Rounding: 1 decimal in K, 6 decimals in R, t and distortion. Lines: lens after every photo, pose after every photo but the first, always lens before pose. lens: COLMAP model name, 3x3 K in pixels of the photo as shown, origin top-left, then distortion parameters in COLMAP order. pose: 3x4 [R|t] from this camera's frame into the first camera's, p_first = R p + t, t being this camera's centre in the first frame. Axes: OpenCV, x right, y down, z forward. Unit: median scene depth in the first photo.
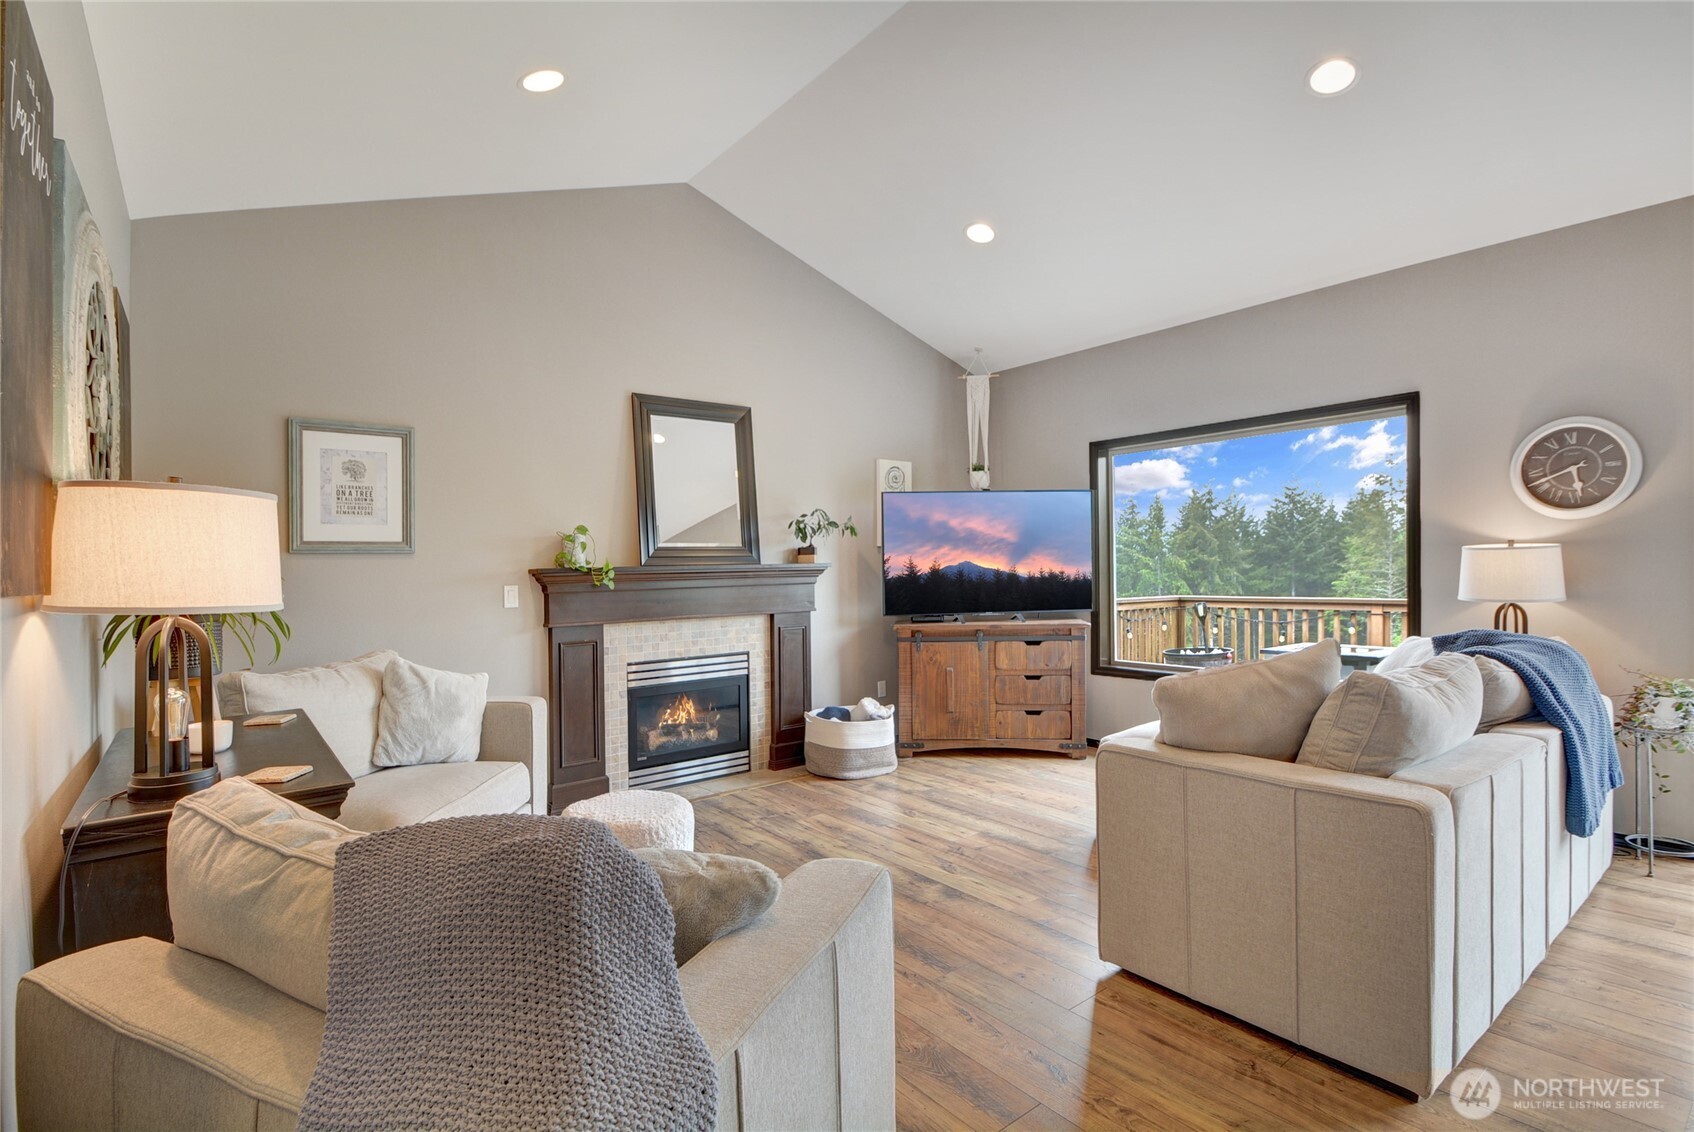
lens RADIAL K [[810.2, 0, 858.4], [0, 810.2, 575.1], [0, 0, 1]] dist [-0.003623, -0.000128]
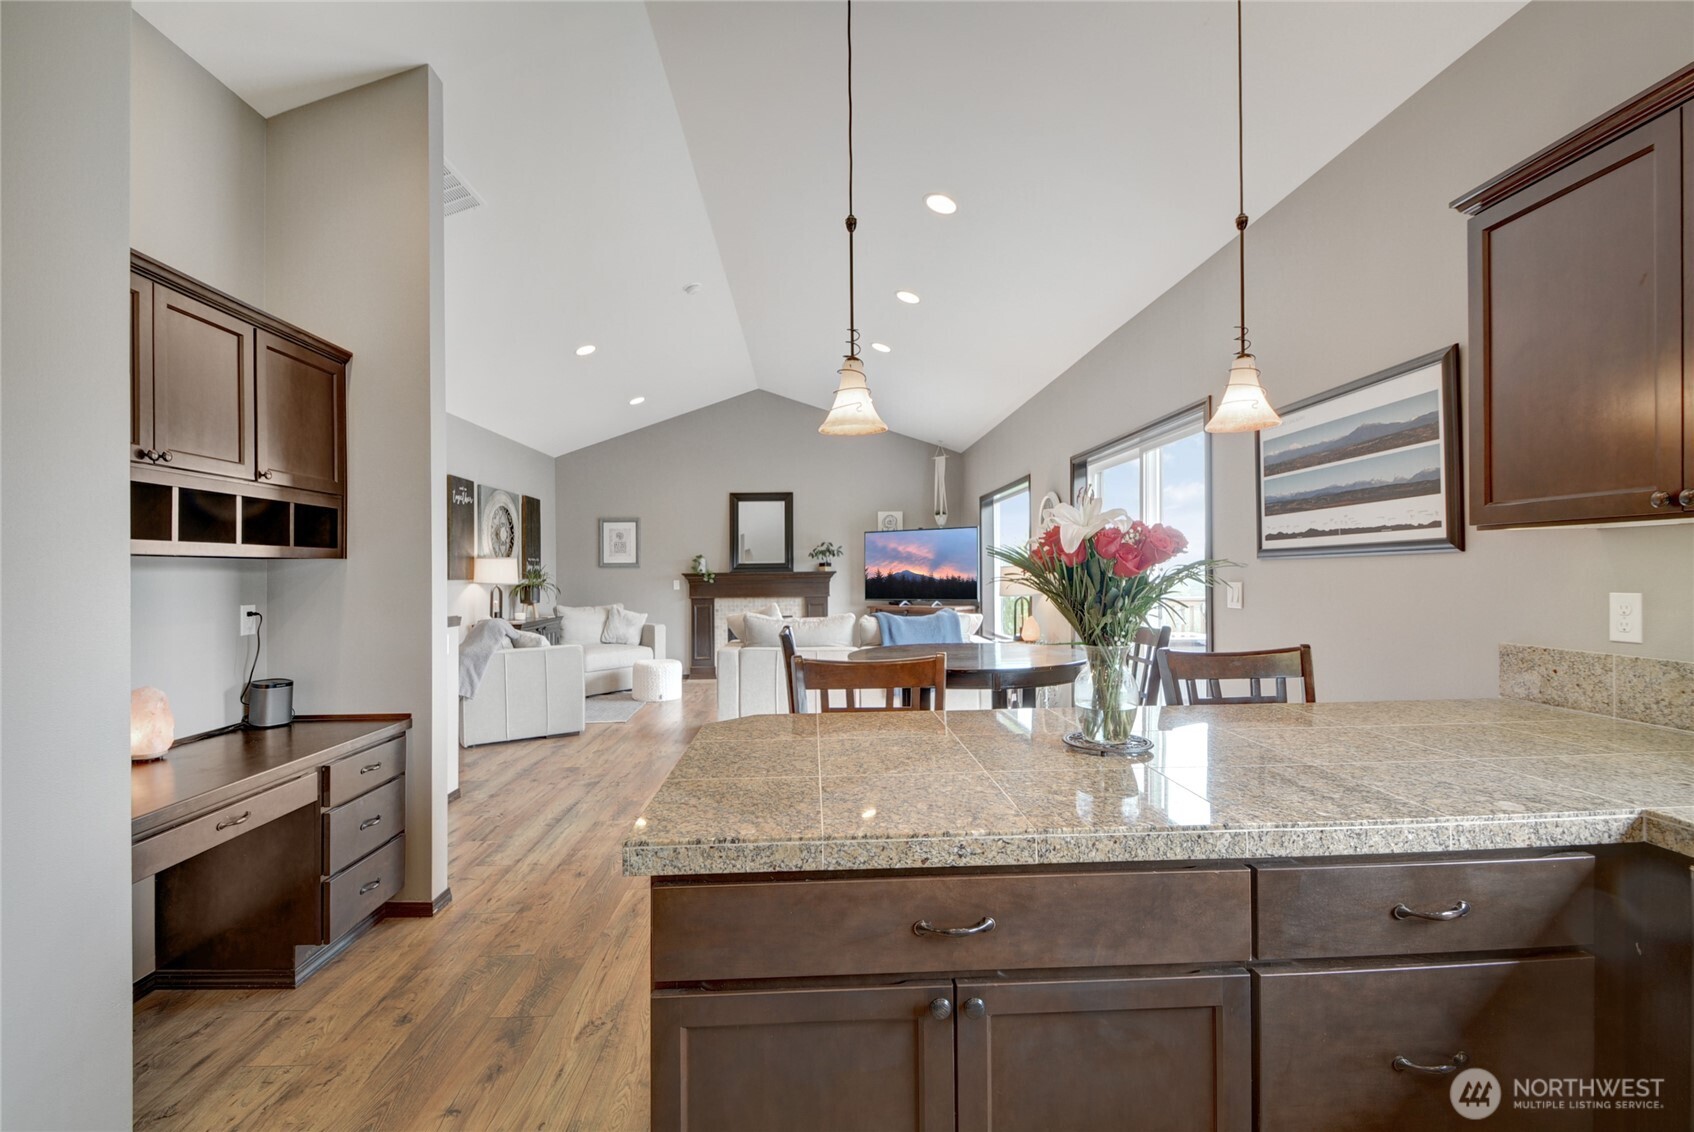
lens RADIAL K [[764.8, 0, 842.0], [0, 764.8, 561.8], [0, 0, 1]] dist [0.007595, -0.003328]
pose [[0.802023, -0.000661, -0.597292, 1.229322], [-0.007621, 0.999907, -0.011339, -0.018522], [0.597244, 0.013646, 0.801944, -0.488385]]
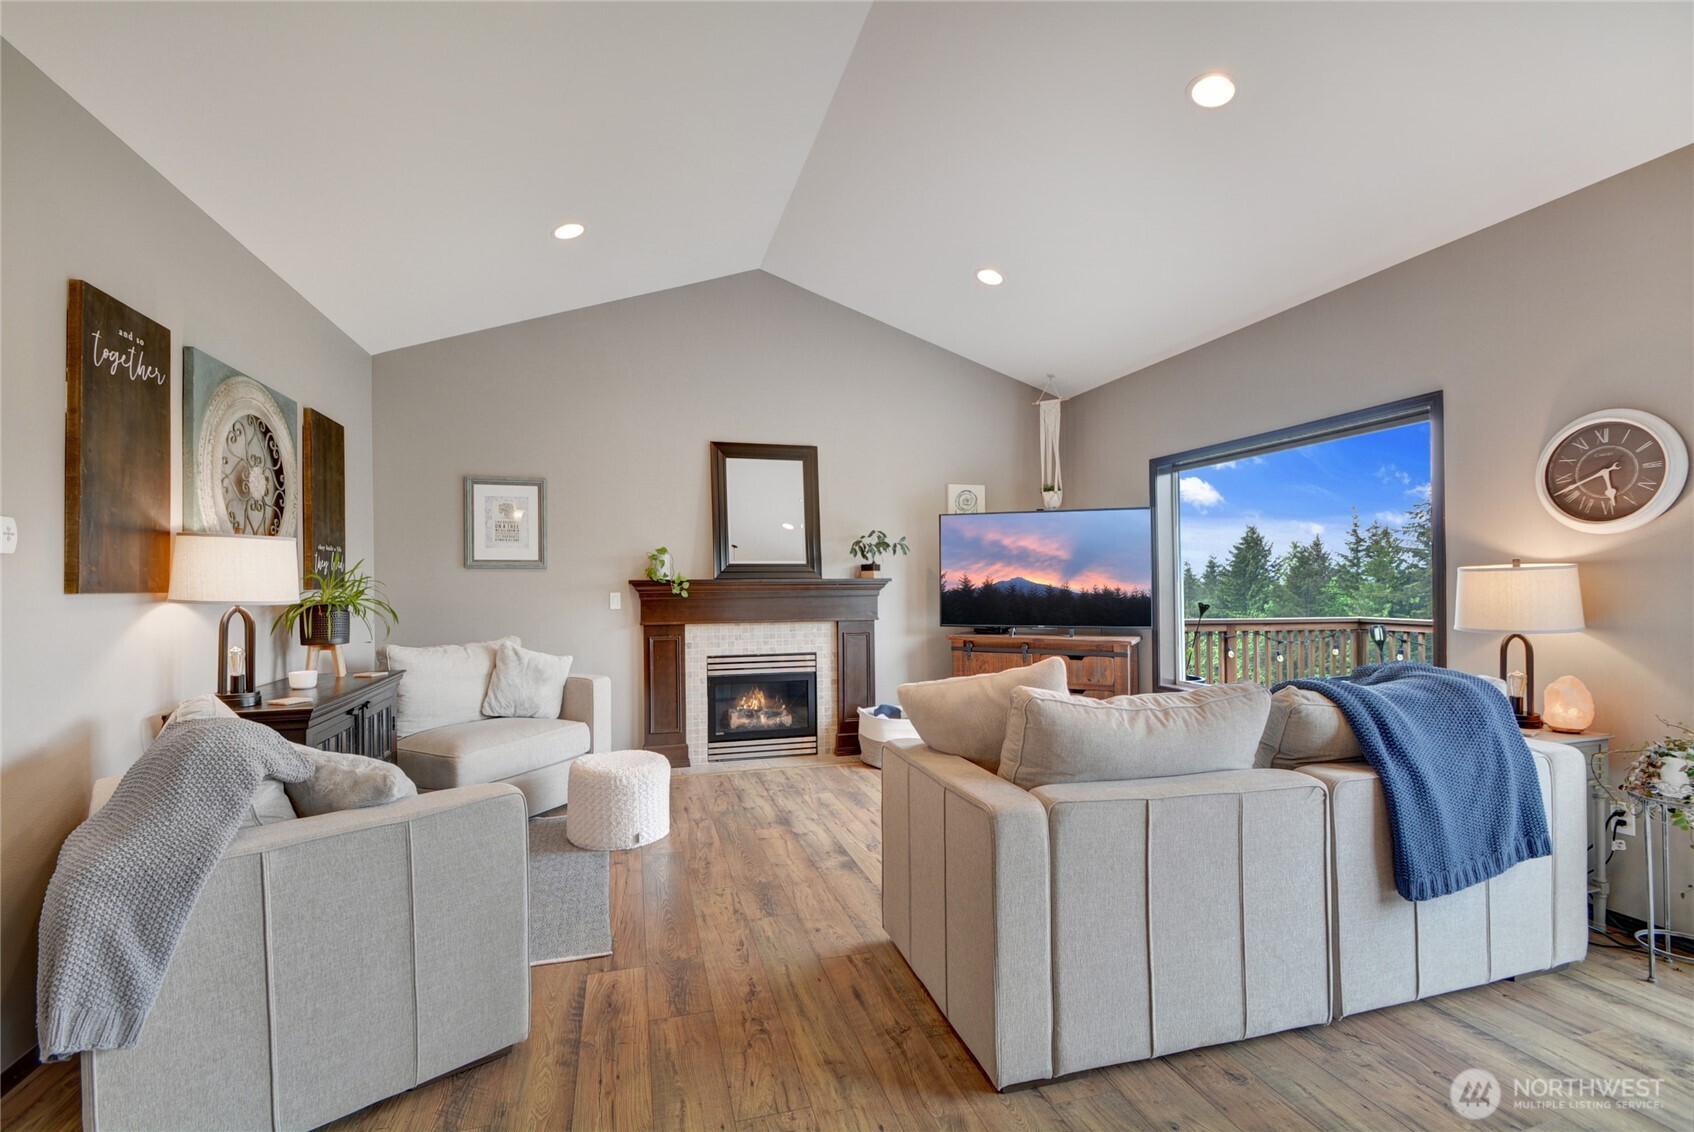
lens RADIAL K [[764.8, 0, 842.5], [0, 764.8, 575.0], [0, 0, 1]] dist [0.007595, -0.003328]
pose [[0.920335, 0.008528, -0.391039, 0.383345], [-0.014228, 0.999831, -0.011683, -0.006481], [0.390873, 0.016316, 0.920300, -0.013314]]
